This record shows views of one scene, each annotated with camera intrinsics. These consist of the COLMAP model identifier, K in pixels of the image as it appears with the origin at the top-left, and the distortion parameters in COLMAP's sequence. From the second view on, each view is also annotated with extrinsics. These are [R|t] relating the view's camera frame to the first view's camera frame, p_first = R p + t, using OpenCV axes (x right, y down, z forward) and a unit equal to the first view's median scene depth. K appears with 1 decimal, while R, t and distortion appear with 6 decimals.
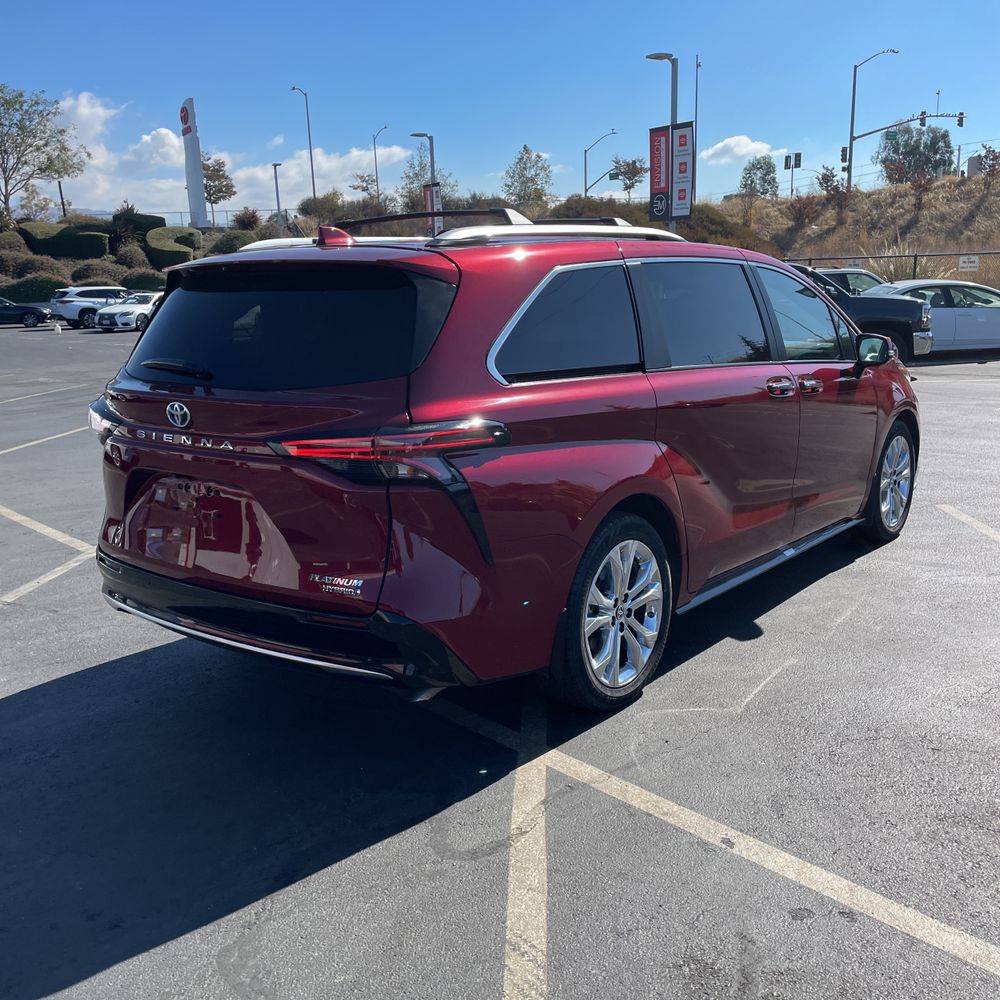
lens RADIAL K [[1000.7, 0, 514.0], [0, 1000.7, 503.2], [0, 0, 1]] dist [0.091009, -0.115921]
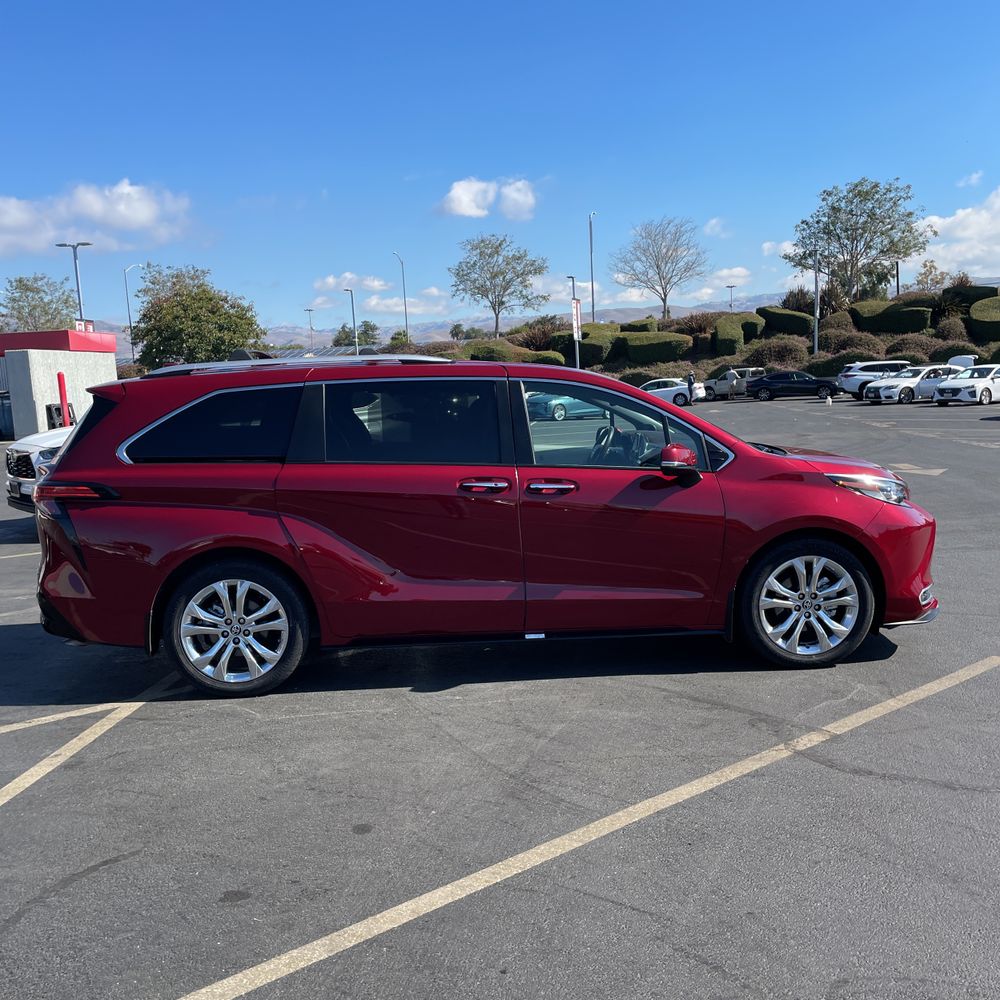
lens RADIAL K [[1000.7, 0, 514.0], [0, 1000.7, 503.2], [0, 0, 1]] dist [0.091009, -0.115921]
pose [[0.686003, 0.090871, -0.721902, 0.166489], [-0.138524, 0.990335, -0.006975, -0.013555], [0.714290, 0.104786, 0.691960, 0.033037]]
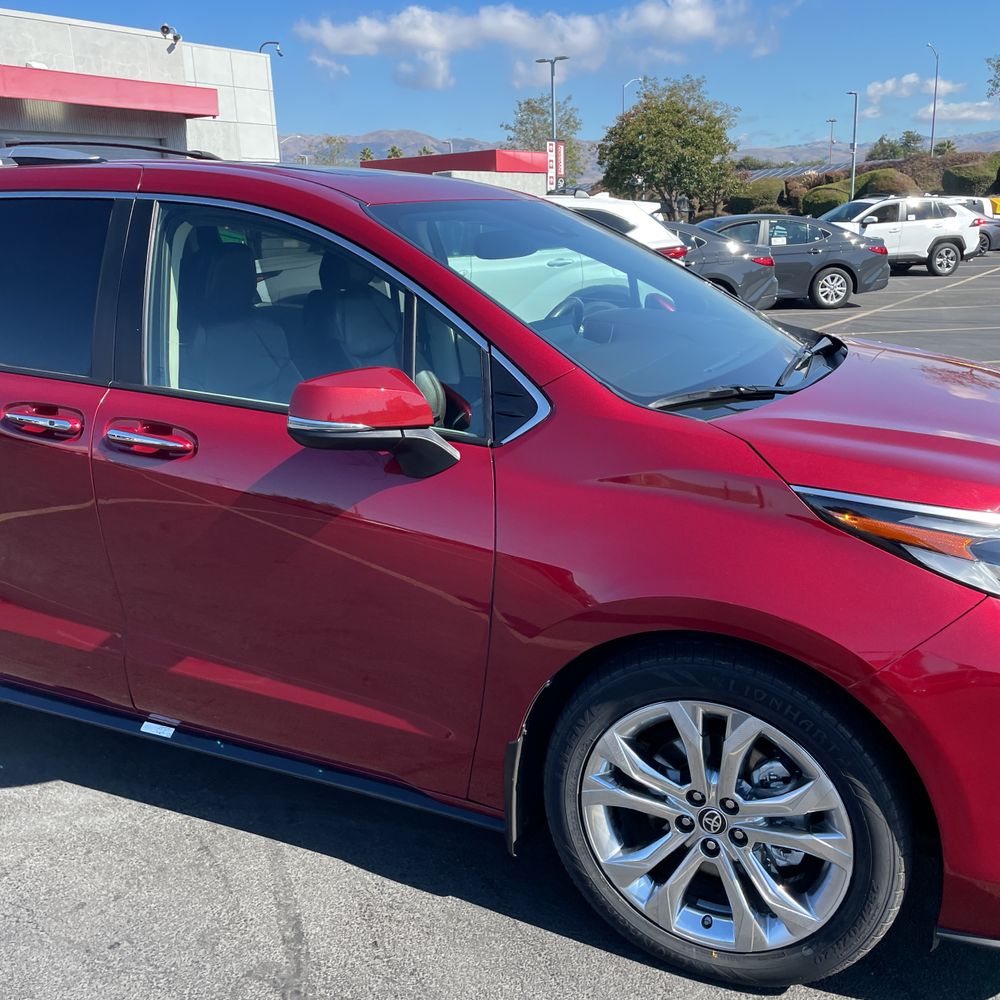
lens RADIAL K [[1008.7, 0, 462.7], [0, 1008.7, 497.5], [0, 0, 1]] dist [0.090804, -0.126921]
pose [[0.229406, 0.275675, -0.933475, 0.128012], [-0.187044, 0.953663, 0.235670, -0.037939], [0.955190, 0.120537, 0.270340, 0.160213]]
